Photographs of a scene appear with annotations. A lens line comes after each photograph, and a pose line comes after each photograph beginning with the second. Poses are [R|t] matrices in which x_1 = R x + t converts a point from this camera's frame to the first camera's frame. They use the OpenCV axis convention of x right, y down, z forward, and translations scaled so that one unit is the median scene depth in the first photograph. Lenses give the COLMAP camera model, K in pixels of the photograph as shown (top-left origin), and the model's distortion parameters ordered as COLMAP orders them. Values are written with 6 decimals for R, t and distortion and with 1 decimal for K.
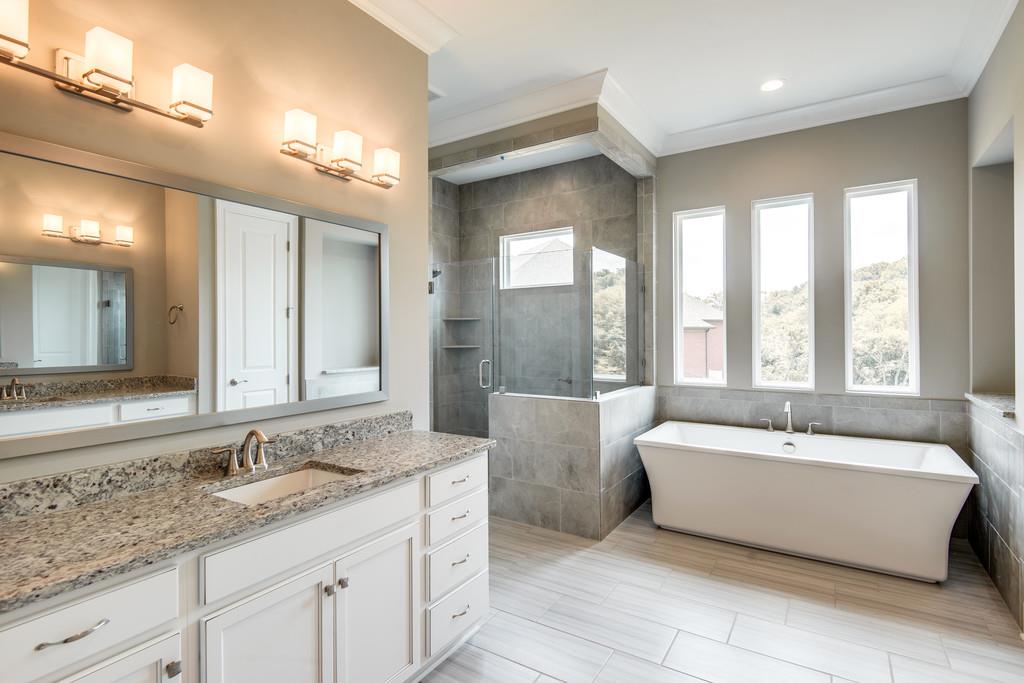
lens RADIAL K [[510.9, 0, 511.9], [0, 510.9, 339.4], [0, 0, 1]] dist [-0.004372, 0.000303]
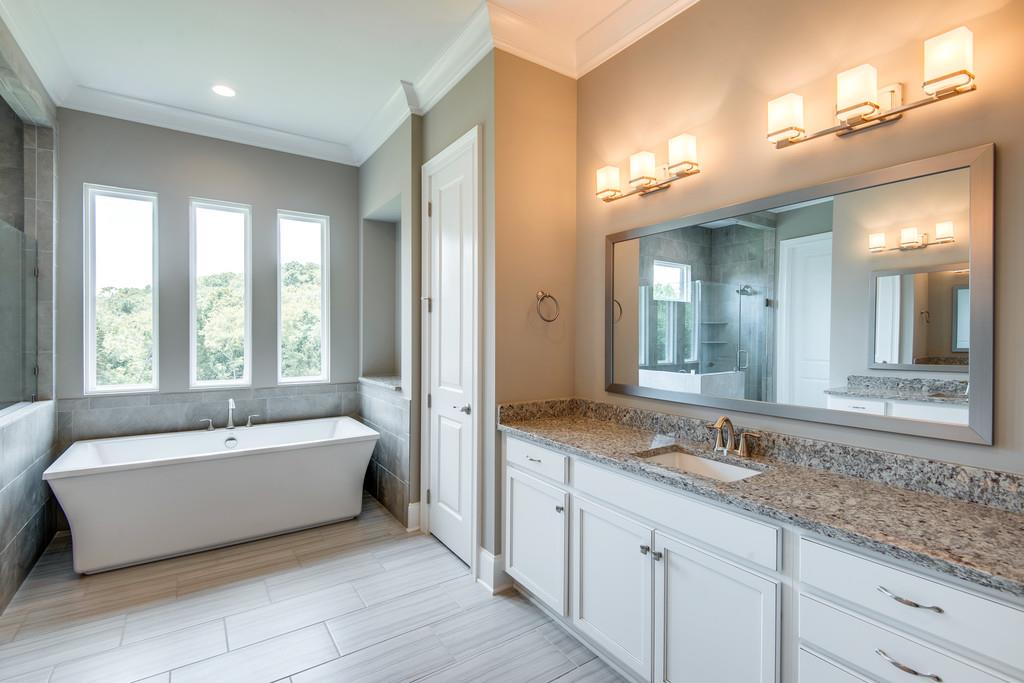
lens RADIAL K [[470.1, 0, 511.9], [0, 470.1, 338.2], [0, 0, 1]] dist [0.015945, -0.003952]
pose [[0.394209, 0.000354, 0.919021, -0.121149], [0.001241, 0.999999, -0.000918, -0.000815], [-0.919020, 0.001502, 0.394208, 0.085788]]
